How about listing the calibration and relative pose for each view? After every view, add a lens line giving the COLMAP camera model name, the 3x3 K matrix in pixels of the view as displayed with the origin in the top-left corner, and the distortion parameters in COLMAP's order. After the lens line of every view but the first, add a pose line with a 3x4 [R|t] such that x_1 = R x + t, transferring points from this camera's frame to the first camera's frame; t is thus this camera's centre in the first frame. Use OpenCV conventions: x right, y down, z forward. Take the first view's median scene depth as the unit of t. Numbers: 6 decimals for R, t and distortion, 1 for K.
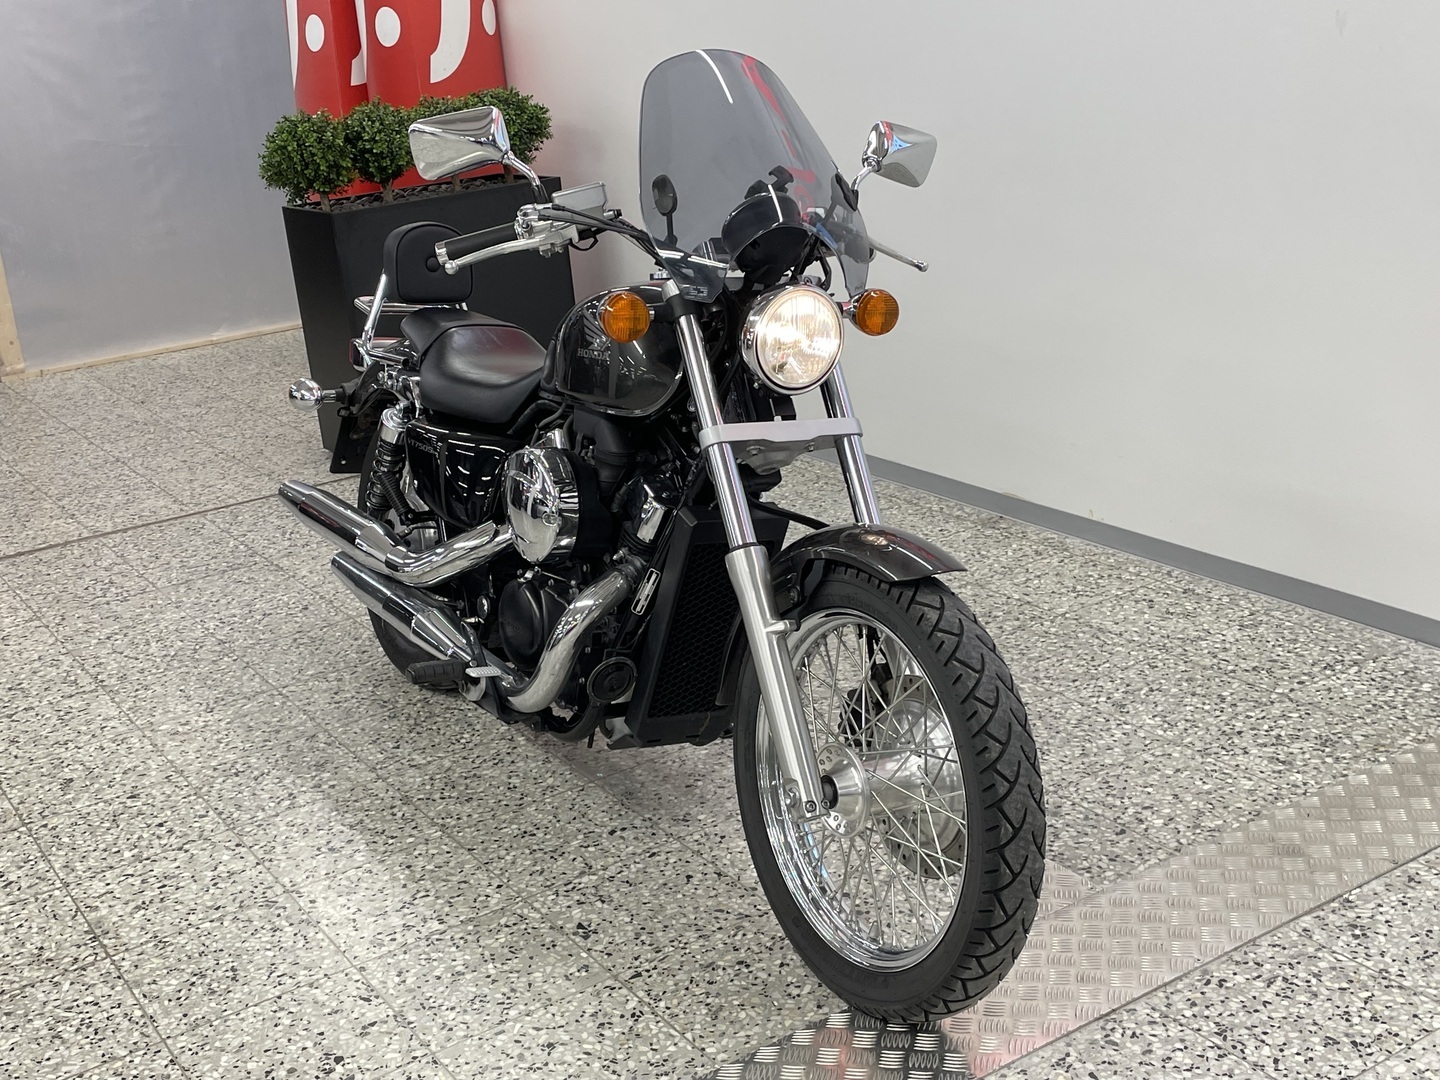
lens RADIAL K [[1753.6, 0, 712.6], [0, 1753.6, 552.2], [0, 0, 1]] dist [0.099565, -0.190420]
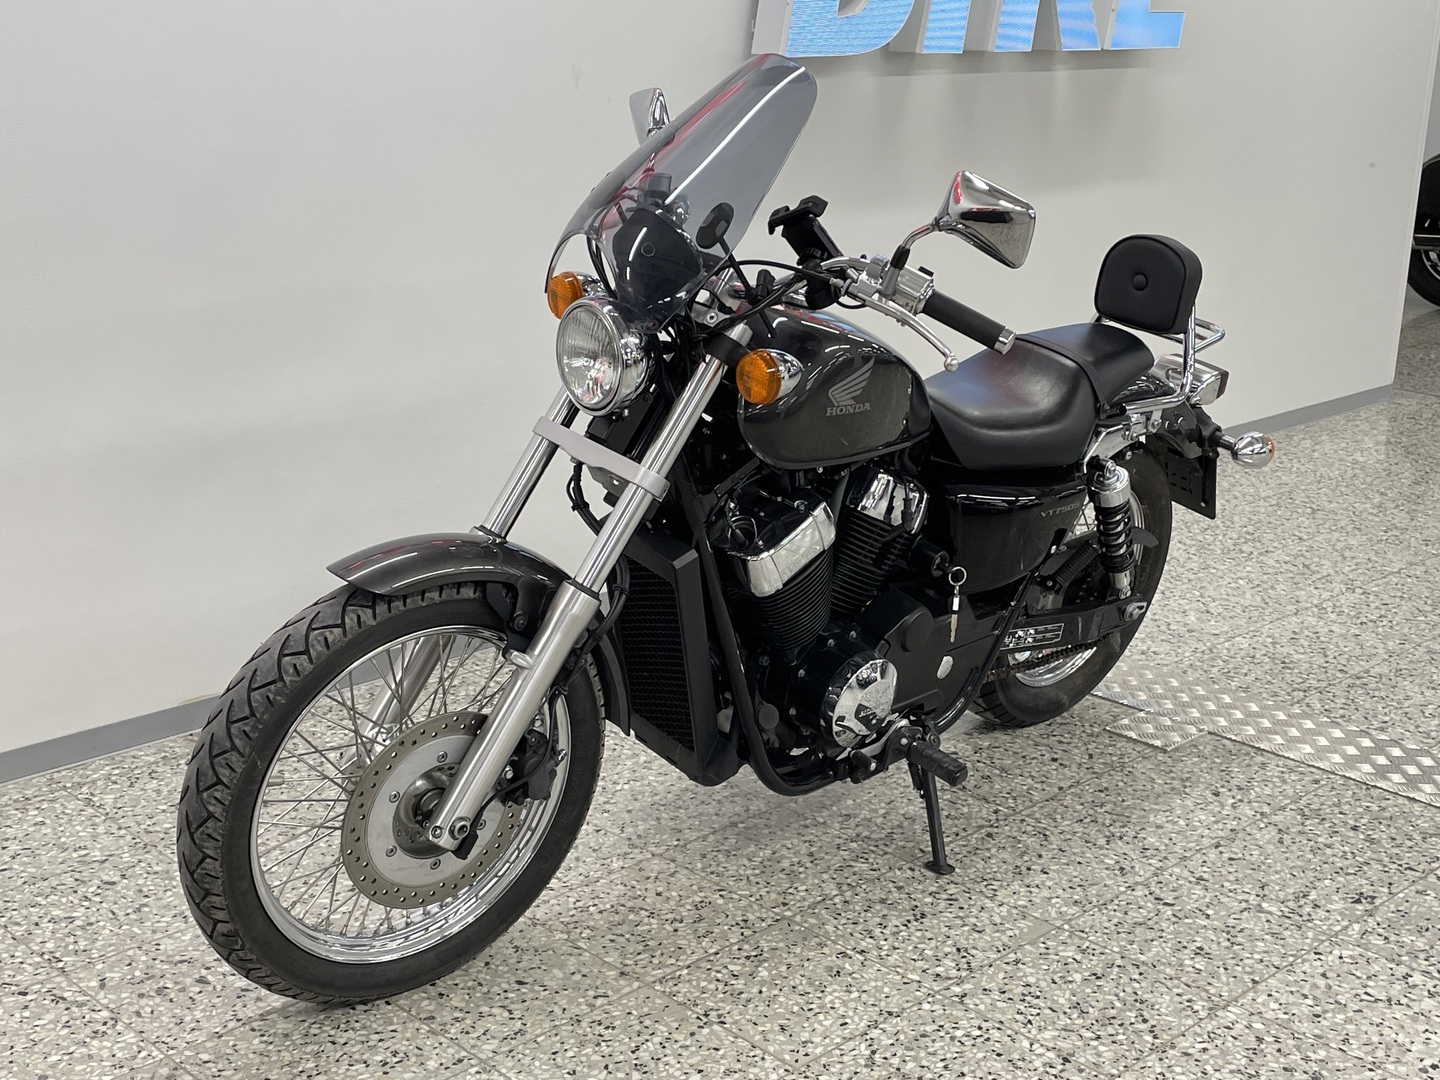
lens RADIAL K [[1884.7, 0, 724.5], [0, 1884.7, 556.9], [0, 0, 1]] dist [0.113354, -0.170140]
pose [[-0.205703, -0.201638, 0.957616, -0.854220], [0.314222, 0.913119, 0.259766, -0.309719], [-0.926796, 0.354339, -0.124472, 1.191366]]
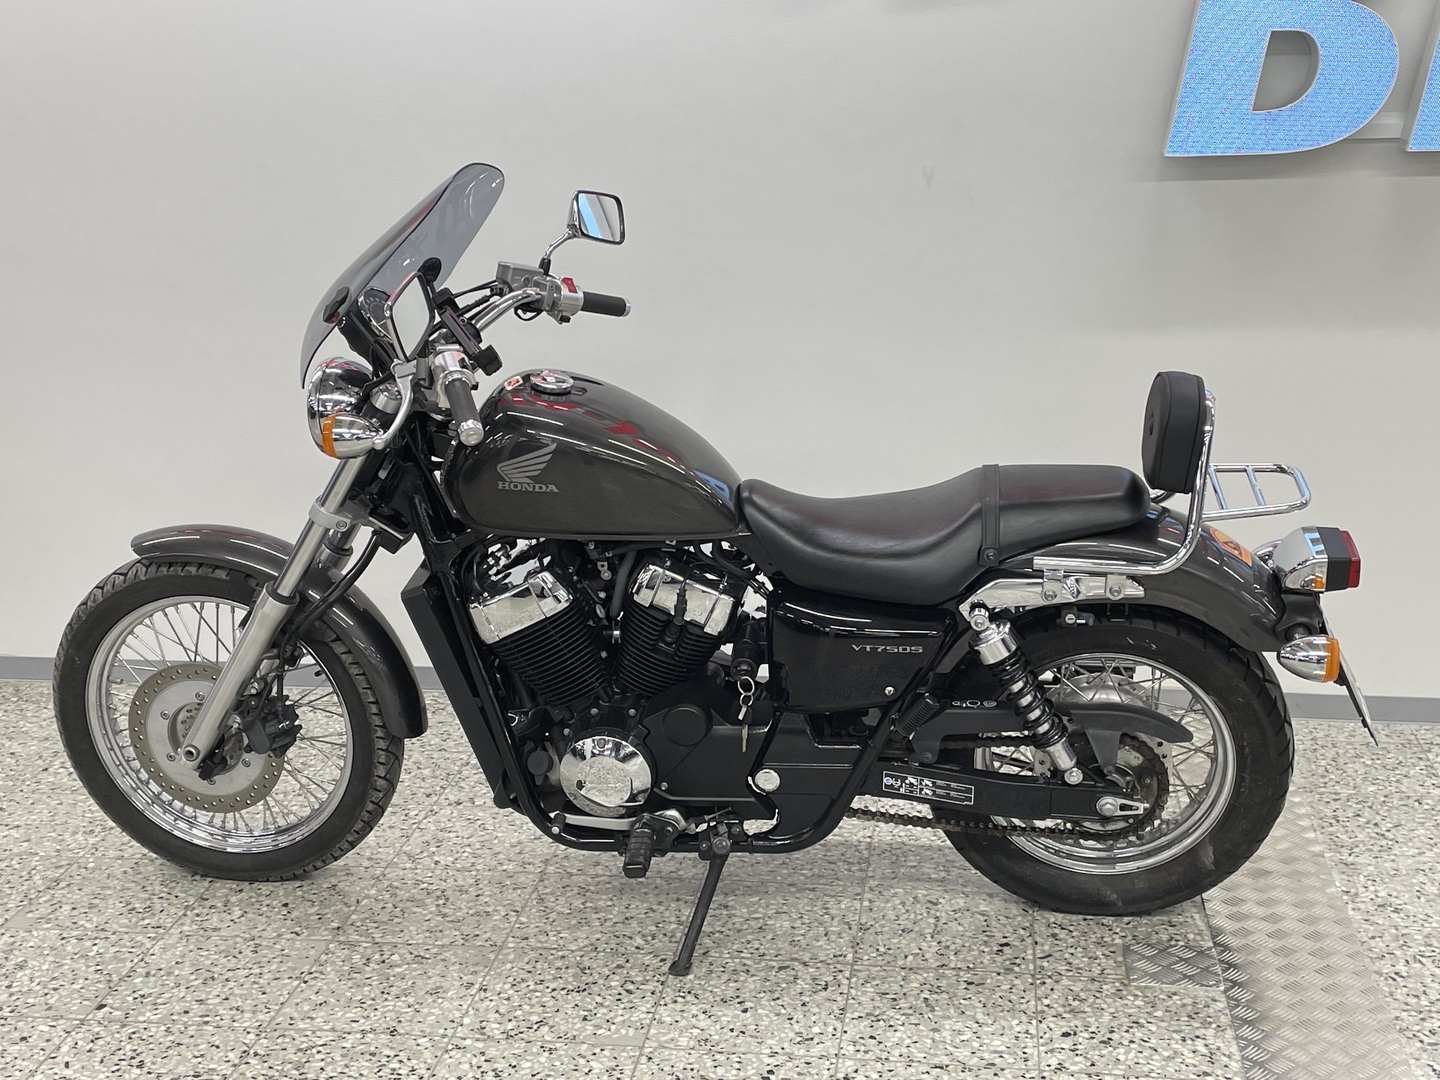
lens RADIAL K [[1901.8, 0, 755.0], [0, 1901.8, 536.0], [0, 0, 1]] dist [0.087049, -0.150993]
pose [[0.648315, -0.109490, 0.753458, -0.669940], [0.207537, 0.977545, -0.036522, -0.056738], [-0.732540, 0.180048, 0.656481, 0.341577]]
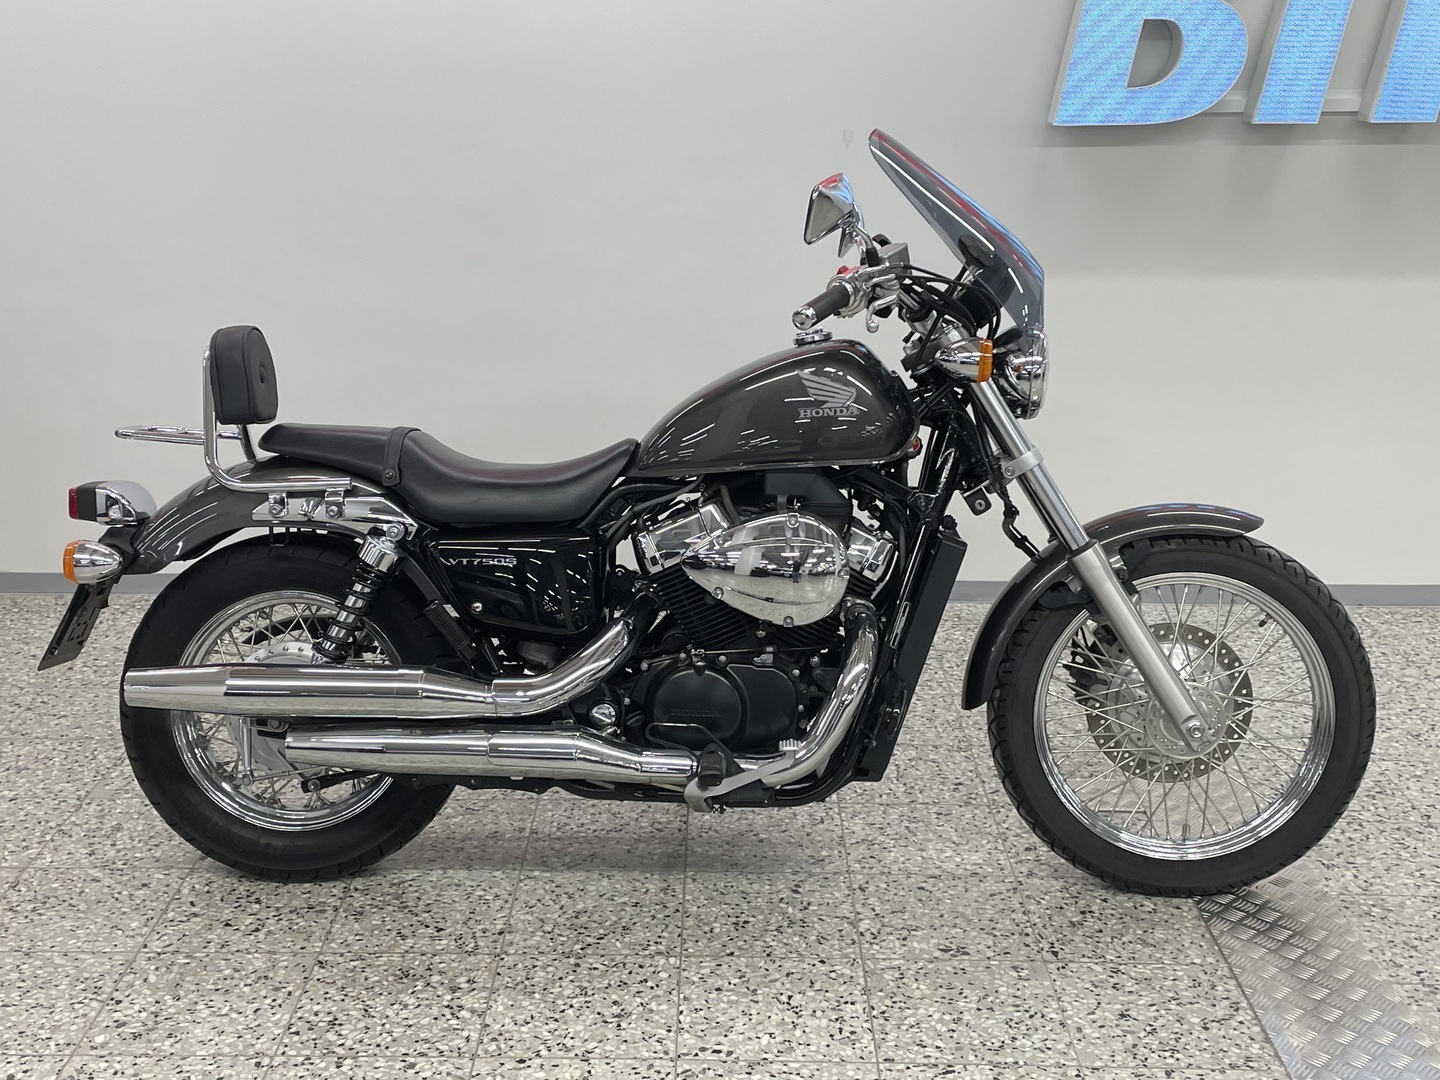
lens RADIAL K [[1753.6, 0, 712.6], [0, 1753.6, 552.2], [0, 0, 1]] dist [0.099565, -0.190420]
pose [[0.552831, -0.147832, 0.820076, -0.824259], [0.220769, 0.974954, 0.026927, -0.063431], [-0.803517, 0.166161, 0.571621, 0.405284]]
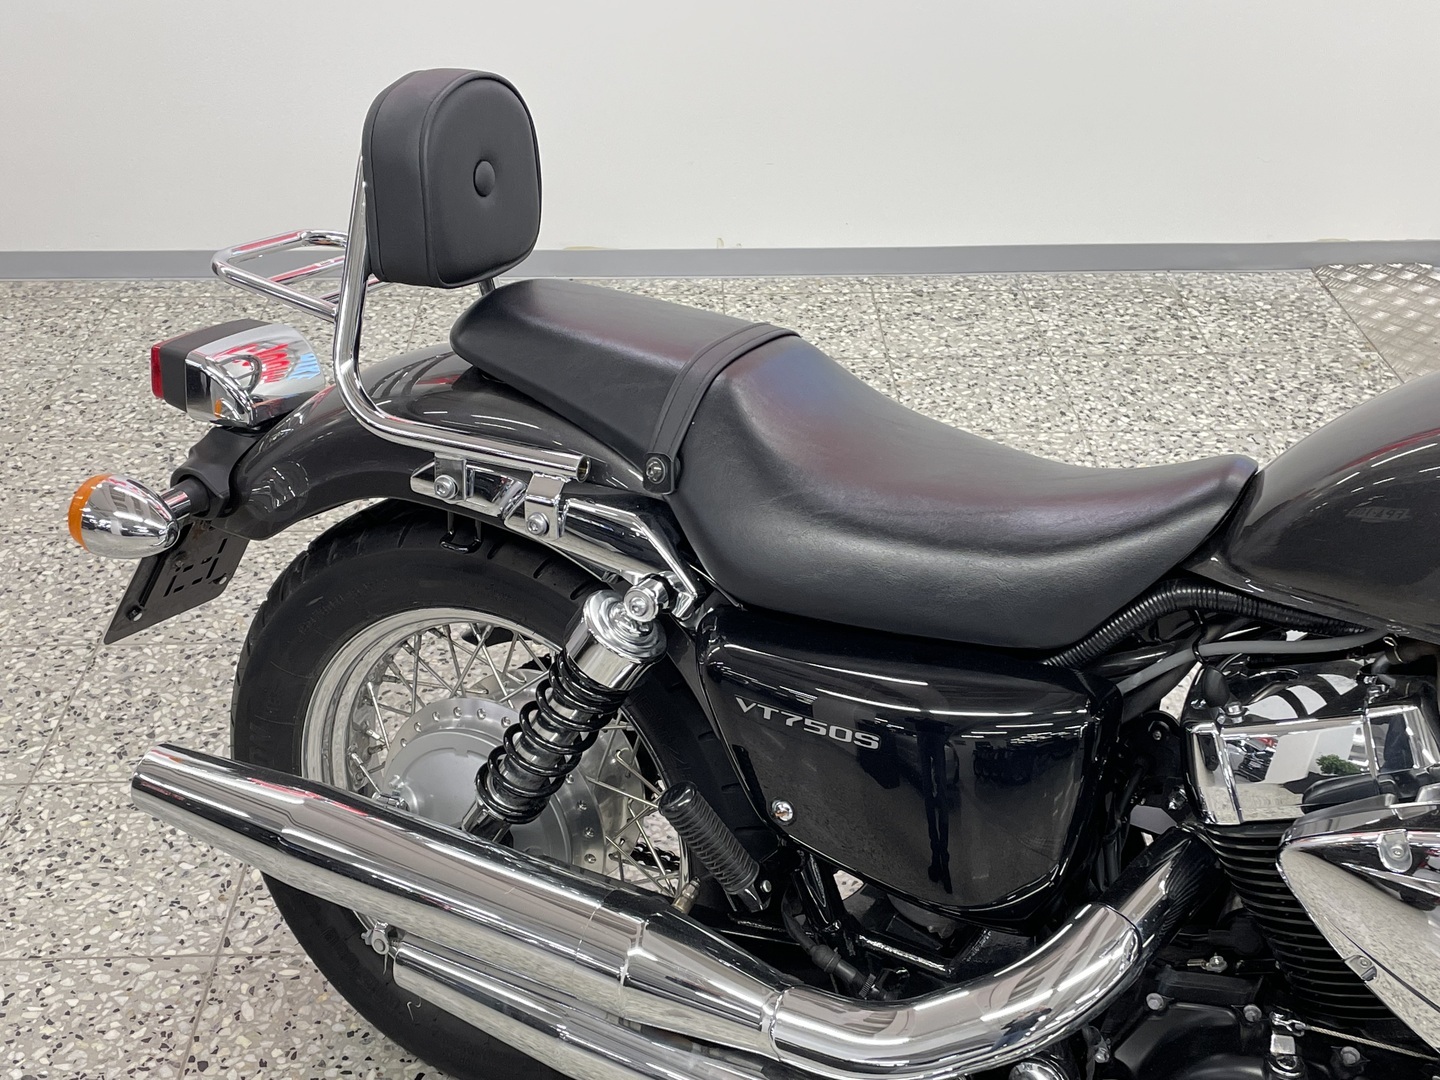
lens RADIAL K [[1701.3, 0, 729.0], [0, 1701.3, 538.5], [0, 0, 1]] dist [0.106894, -0.188724]
pose [[0.519025, -0.363770, 0.773488, -0.592172], [0.227937, 0.931055, 0.284923, -0.161306], [-0.823807, 0.028425, 0.566158, 0.704793]]
